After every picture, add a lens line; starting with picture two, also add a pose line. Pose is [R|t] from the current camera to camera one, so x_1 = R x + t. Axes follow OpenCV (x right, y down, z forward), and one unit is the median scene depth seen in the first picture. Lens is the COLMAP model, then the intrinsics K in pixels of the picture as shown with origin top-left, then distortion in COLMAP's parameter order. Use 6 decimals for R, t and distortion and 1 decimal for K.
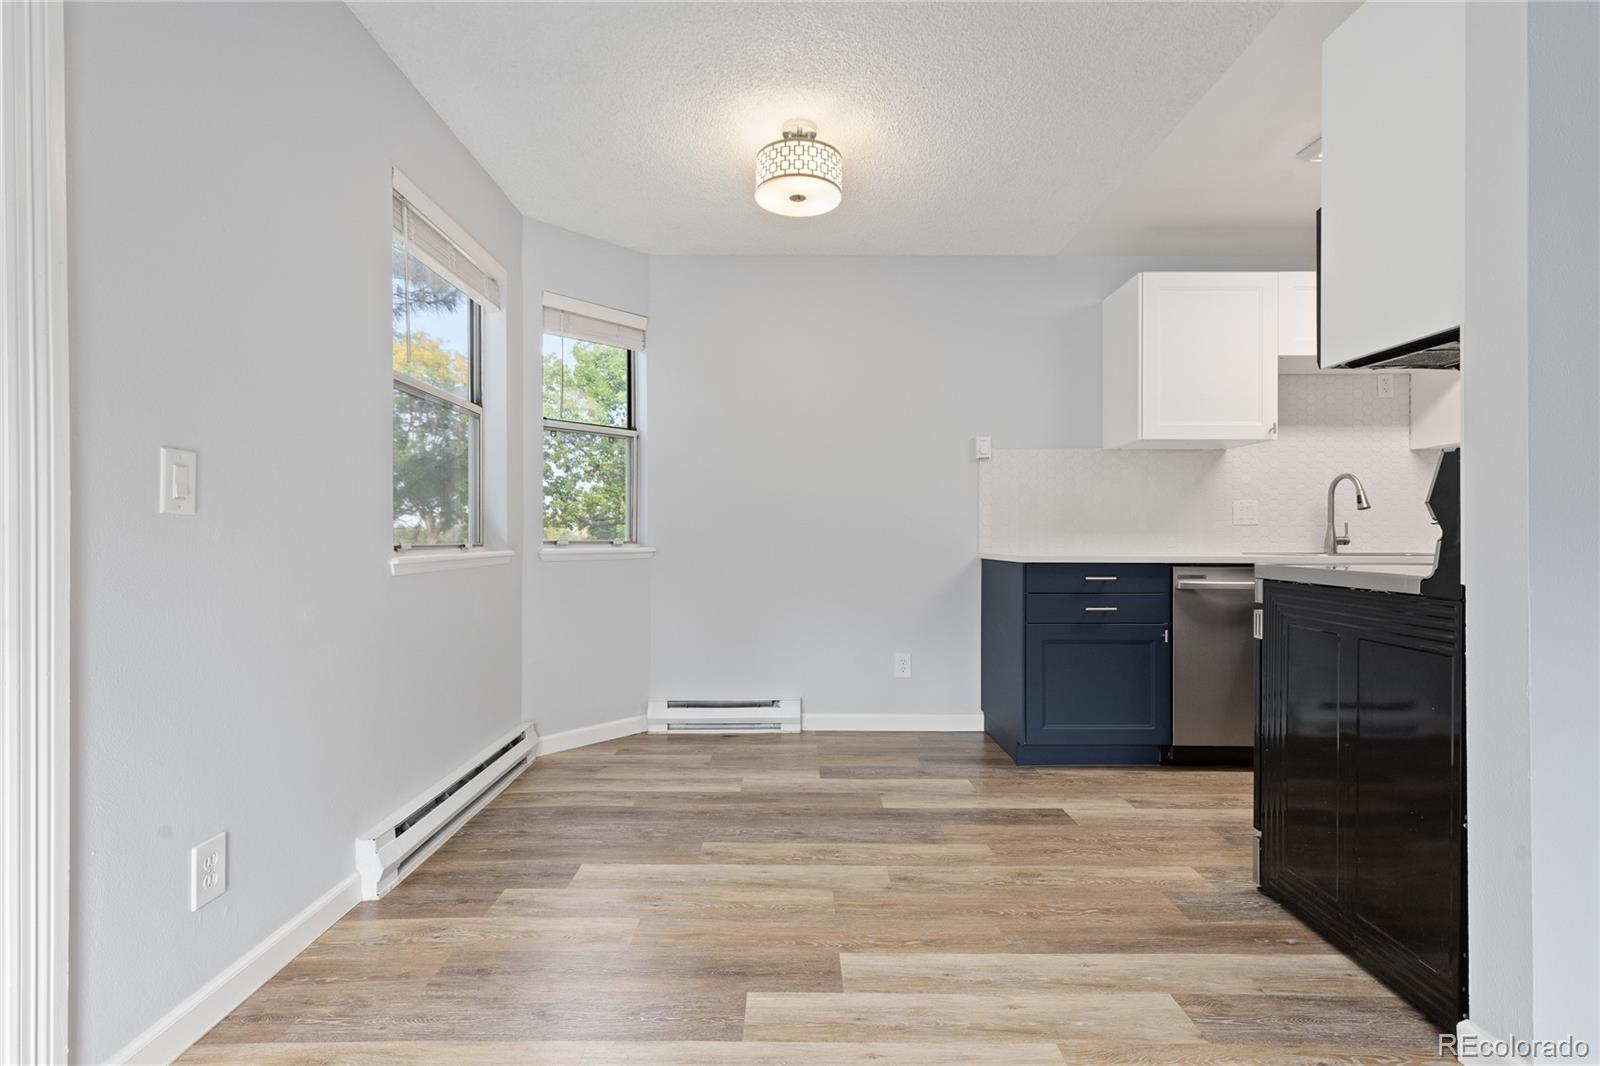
lens RADIAL K [[731.5, 0, 794.6], [0, 731.5, 527.4], [0, 0, 1]] dist [0.016827, -0.006306]
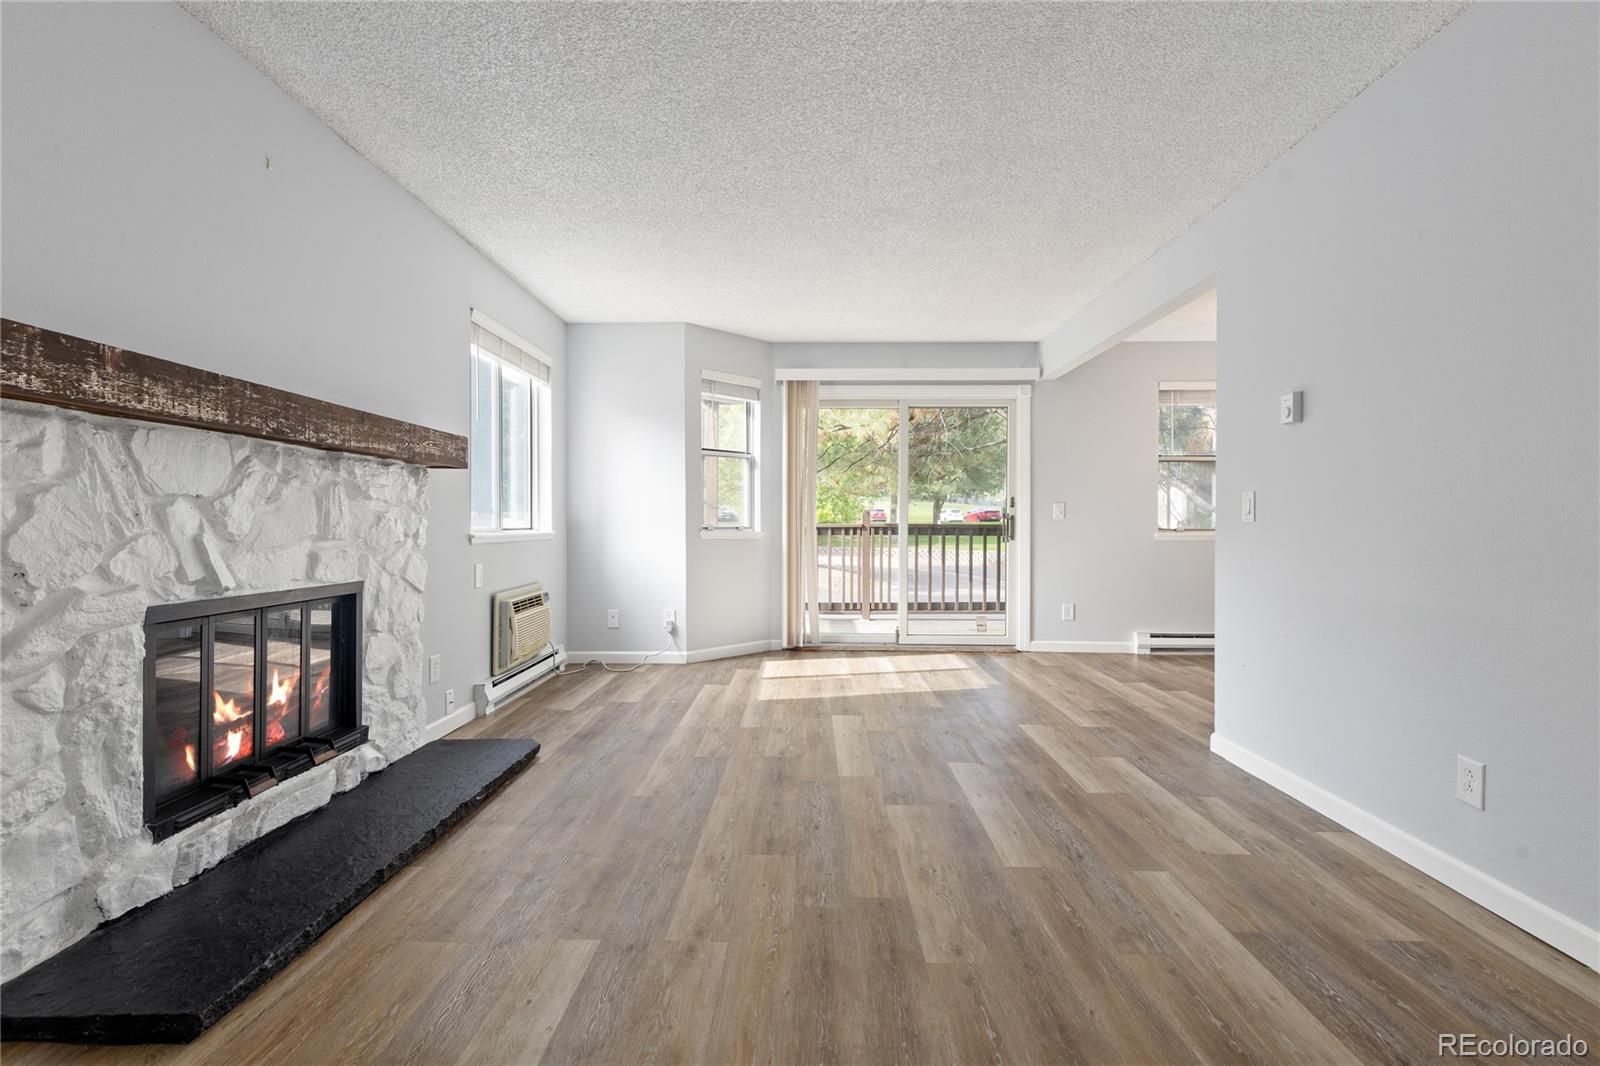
lens RADIAL K [[731.5, 0, 794.6], [0, 731.5, 527.4], [0, 0, 1]] dist [0.016827, -0.006306]
pose [[-0.023850, 0.003223, -0.999710, 1.938926], [0.004624, 0.999984, 0.003113, 0.004244], [0.999705, -0.004548, -0.023864, -0.206825]]
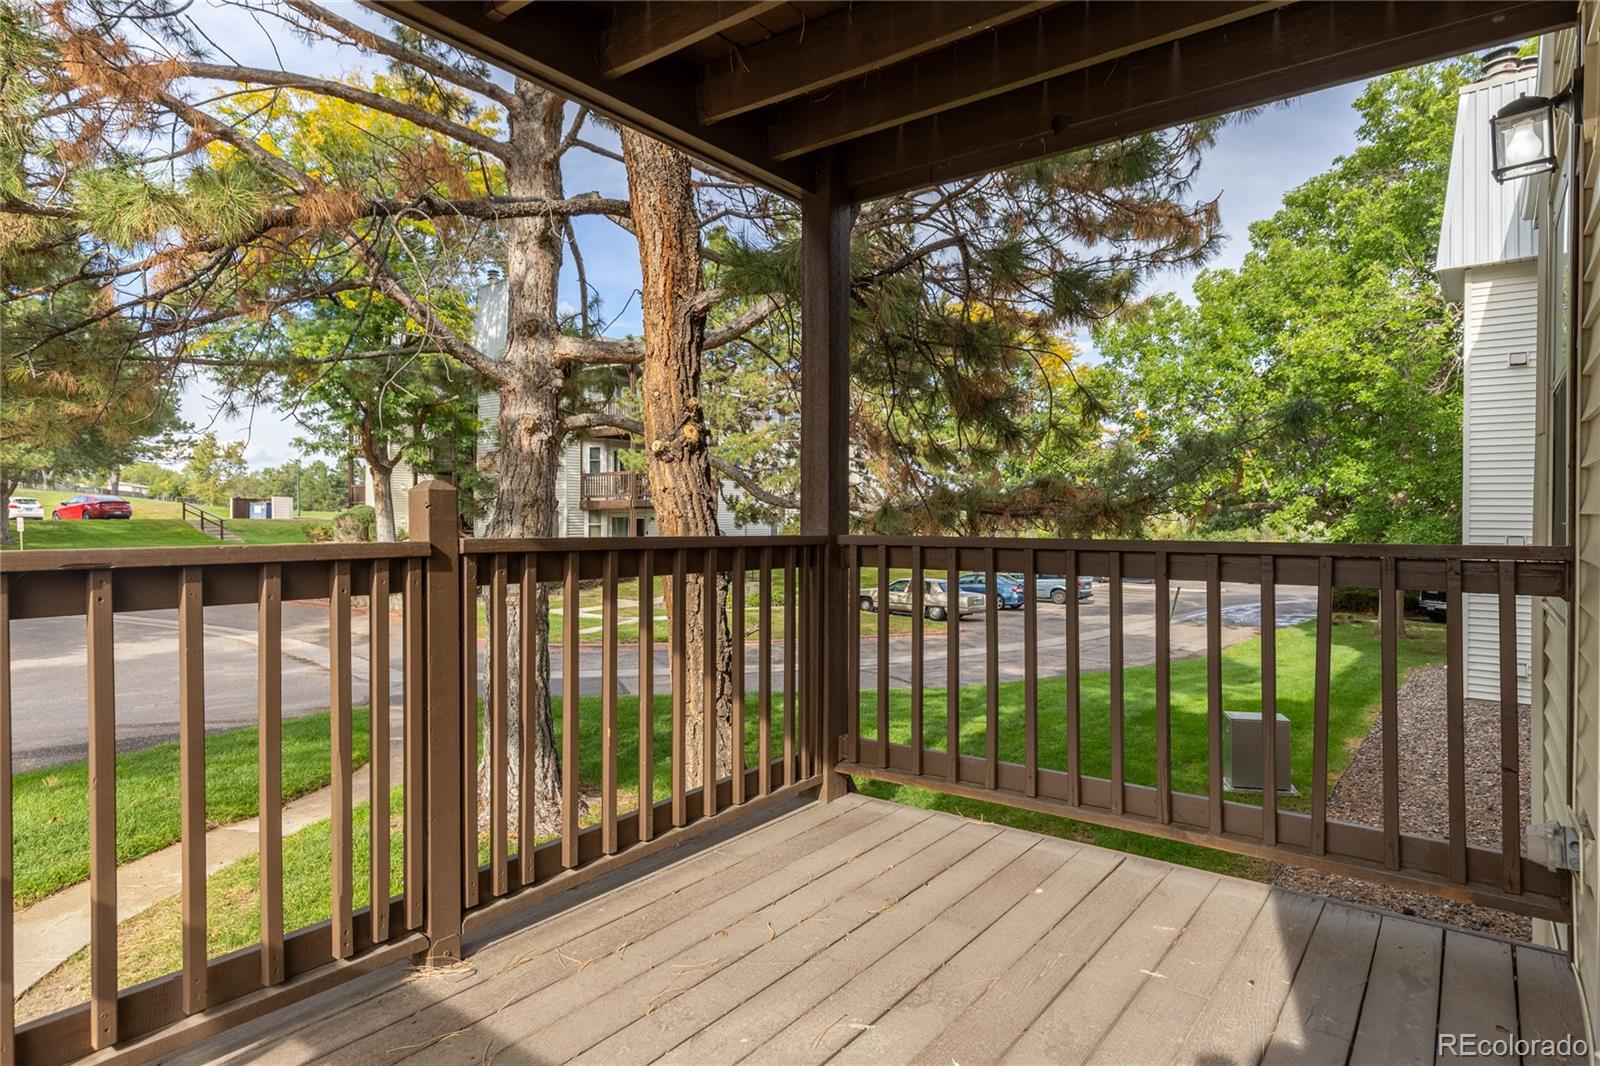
lens RADIAL K [[895.0, 0, 800.0], [0, 895.0, 533.0], [0, 0, 1]] dist [0.017470, -0.004892]
pose [[0.800509, 0.005290, -0.599297, -0.628069], [0.006032, 0.999839, 0.016882, -0.020522], [0.599290, -0.017129, 0.800349, -0.495192]]
